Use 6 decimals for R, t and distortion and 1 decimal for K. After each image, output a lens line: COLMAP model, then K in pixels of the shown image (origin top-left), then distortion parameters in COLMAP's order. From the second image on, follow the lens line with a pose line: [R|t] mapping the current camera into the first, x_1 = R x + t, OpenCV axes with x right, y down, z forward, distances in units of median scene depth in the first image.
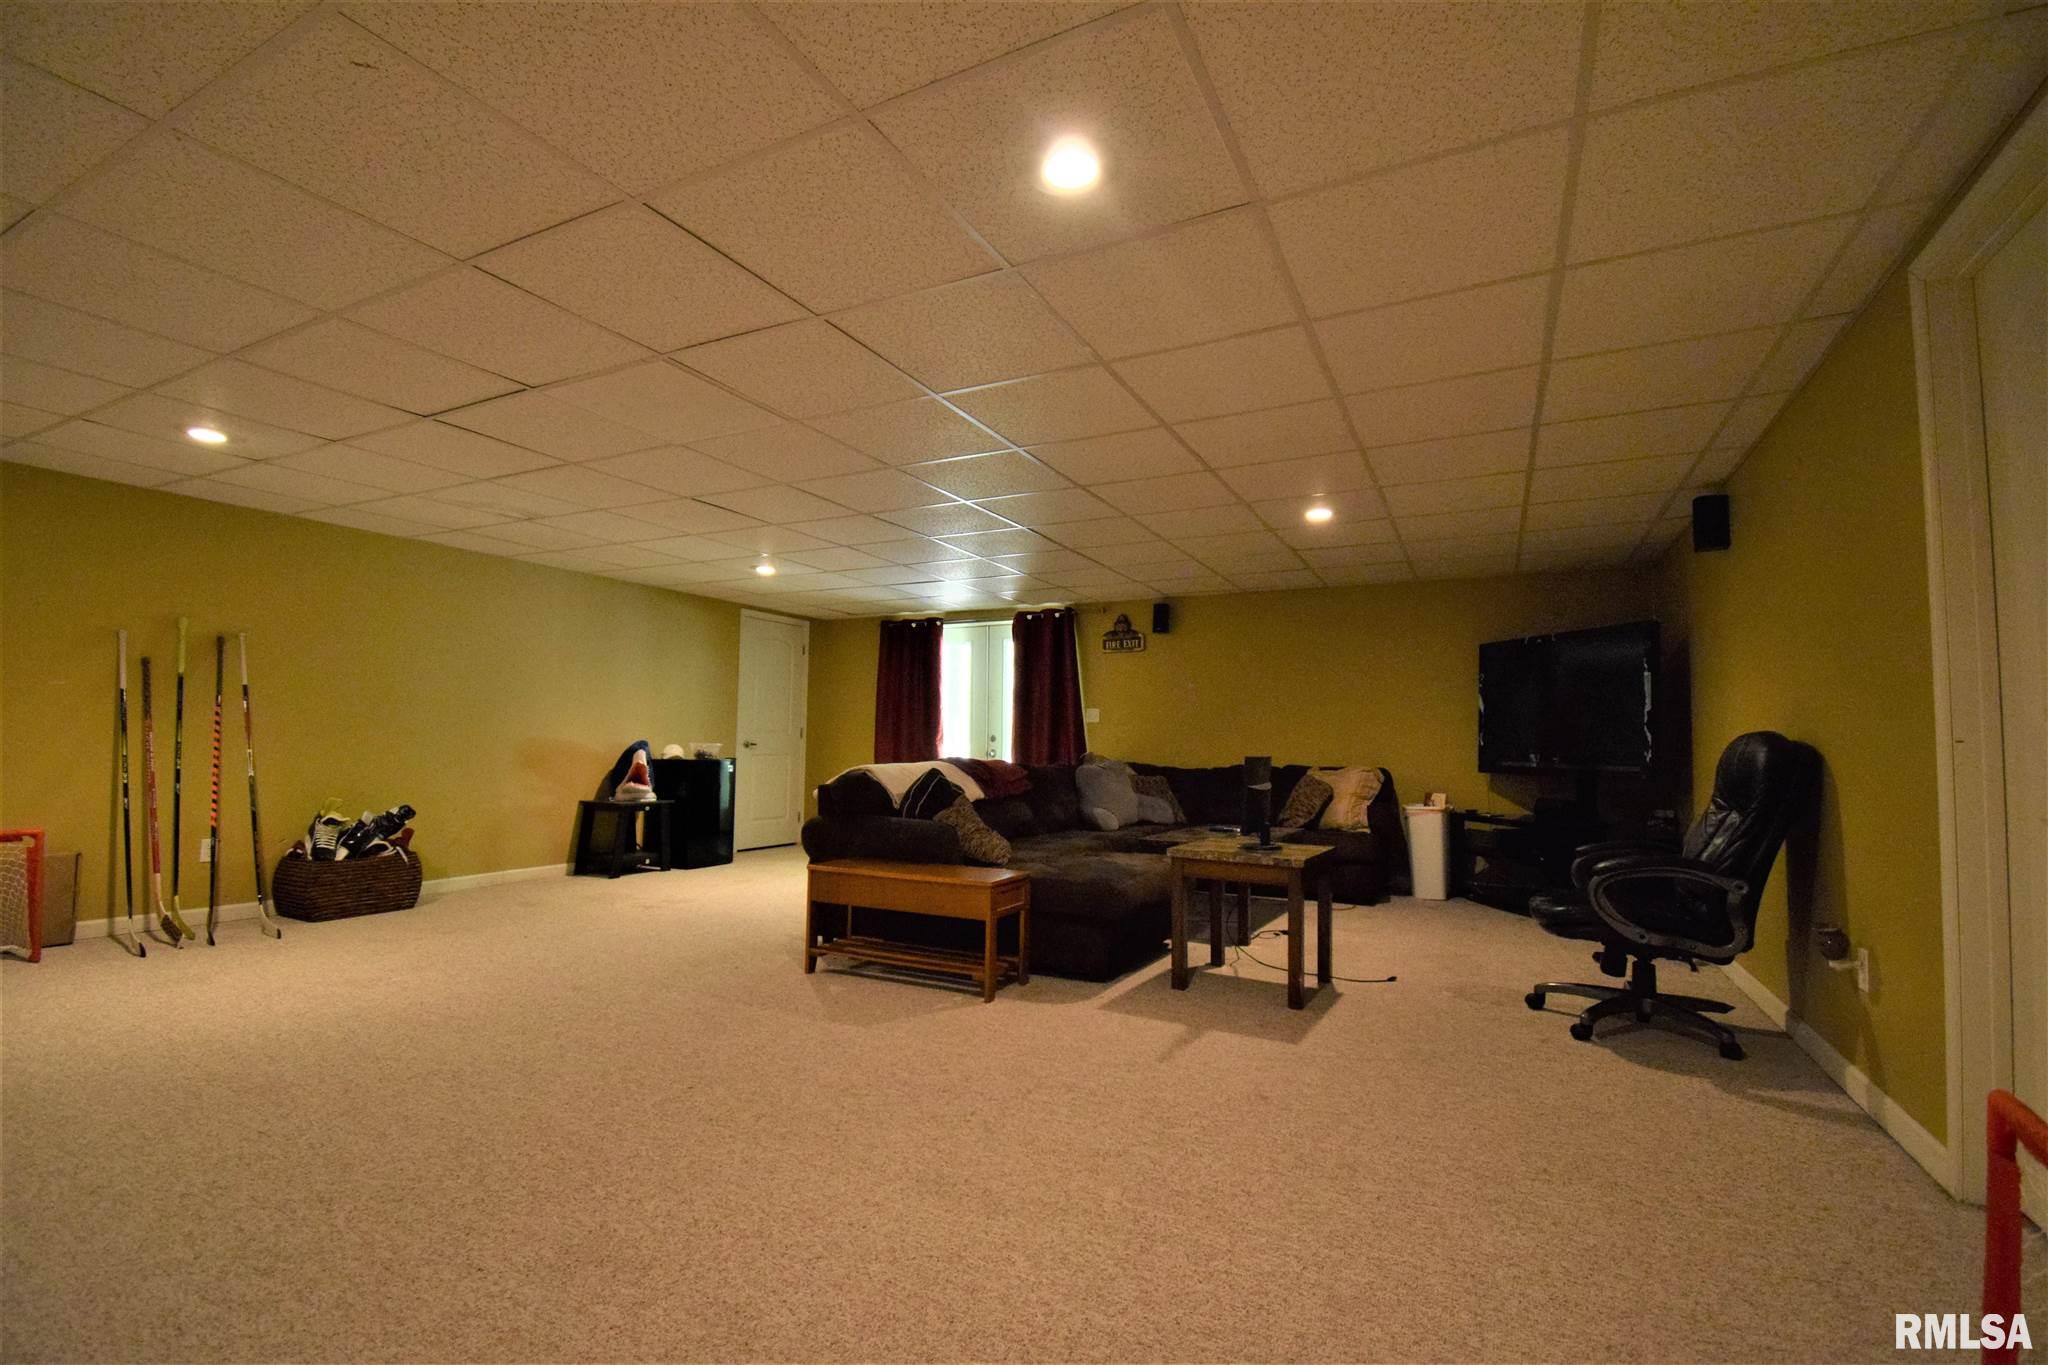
lens RADIAL K [[913.7, 0, 1024.0], [0, 913.7, 682.5], [0, 0, 1]] dist [0.031219, -0.034839]
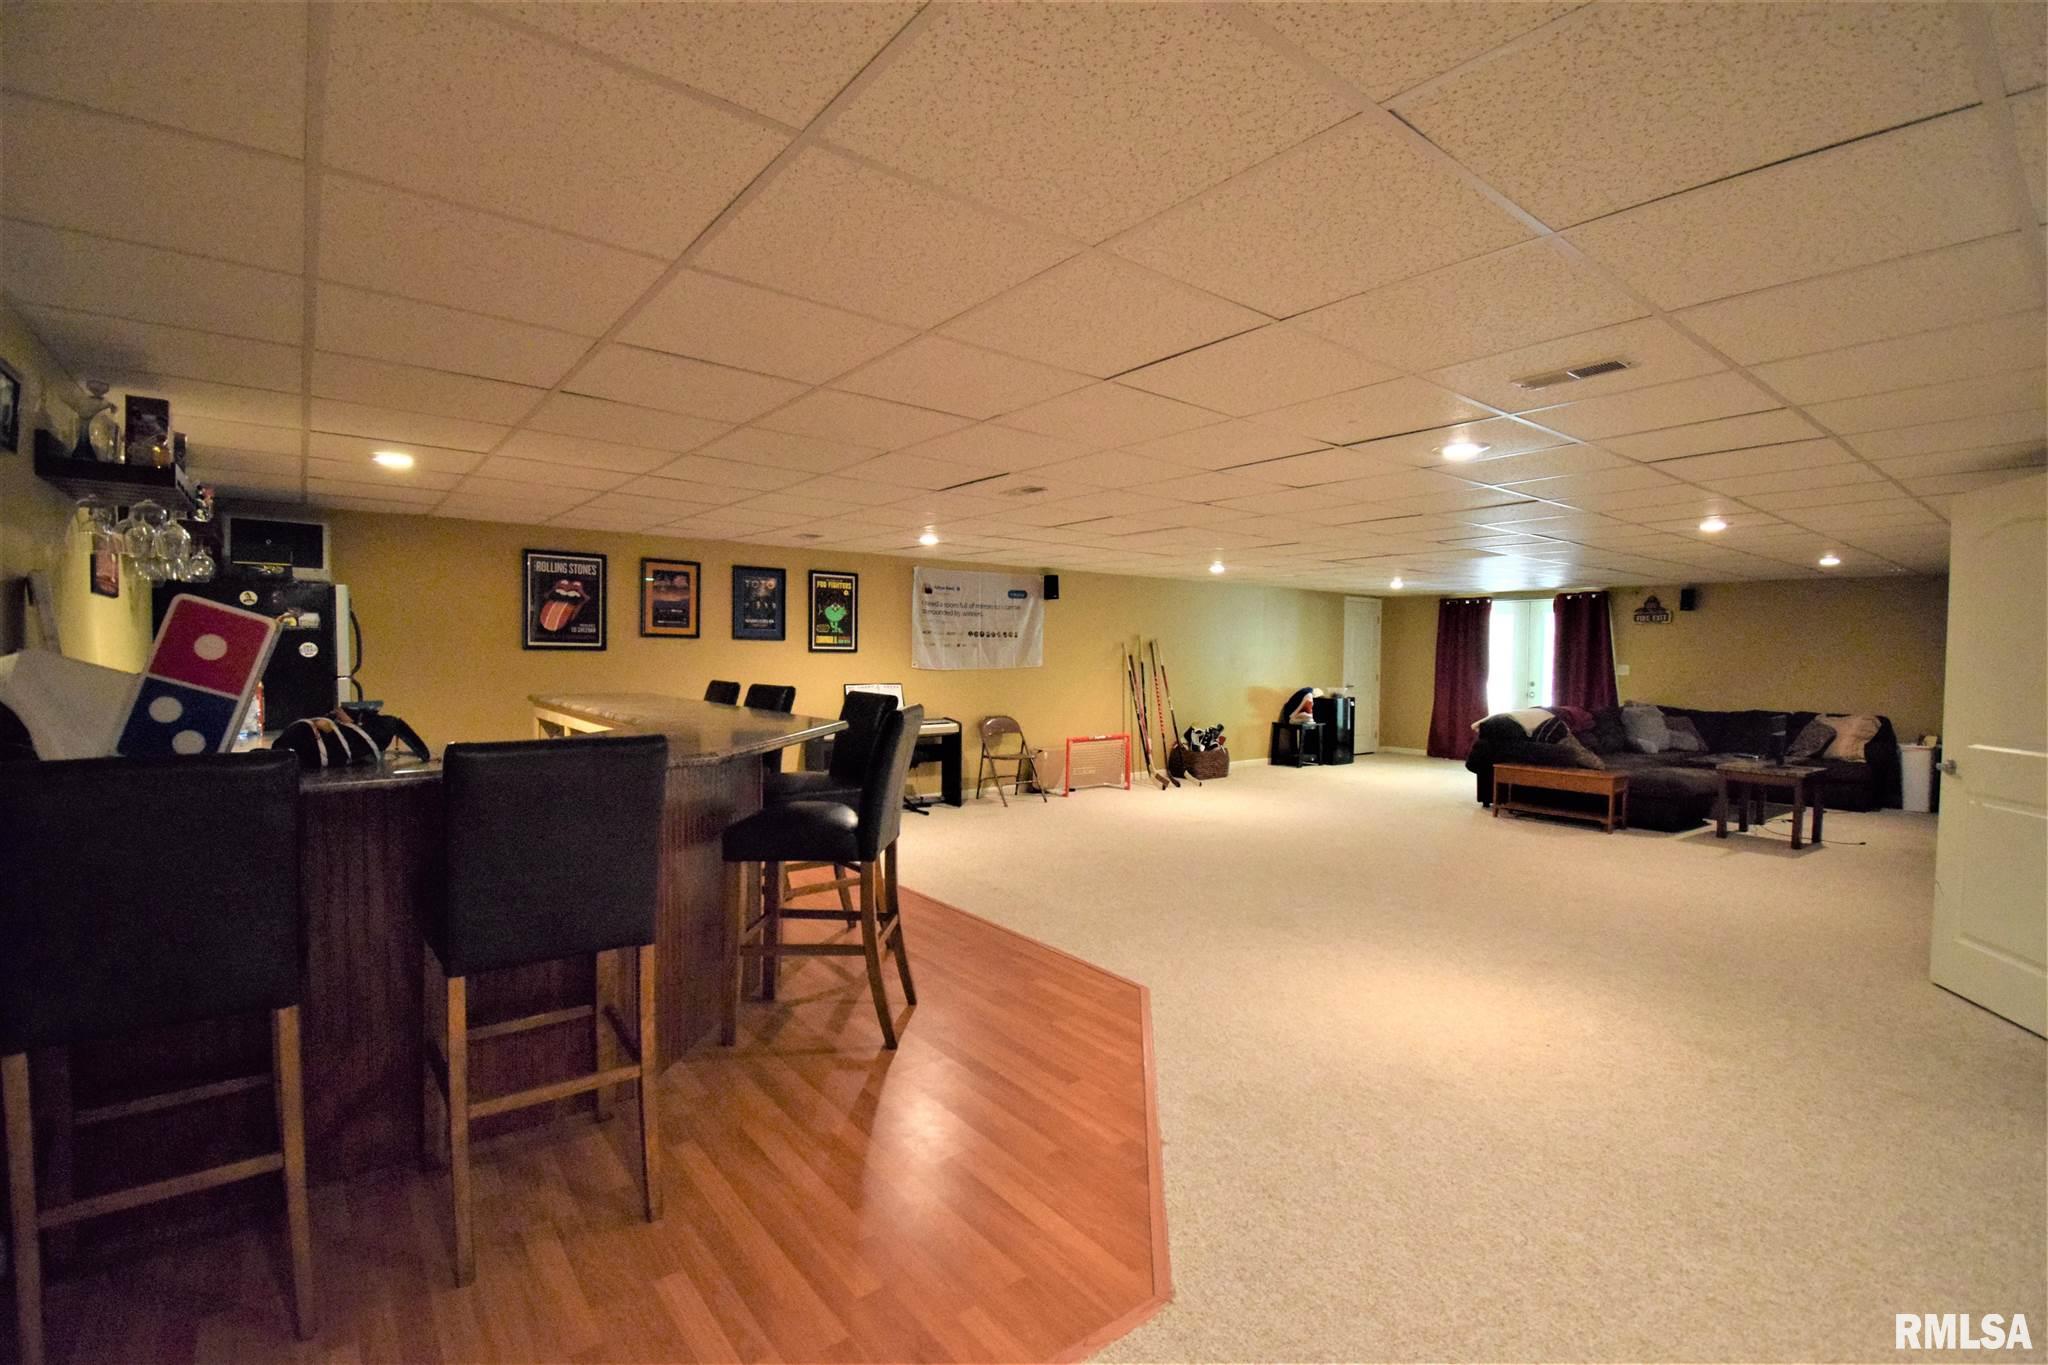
lens RADIAL K [[913.7, 0, 1024.0], [0, 913.7, 682.5], [0, 0, 1]] dist [0.031219, -0.034839]
pose [[0.912443, 0.012368, -0.409017, -0.219246], [0.027683, 0.995388, 0.091855, -0.117926], [0.408267, -0.095135, 0.907892, -0.754105]]
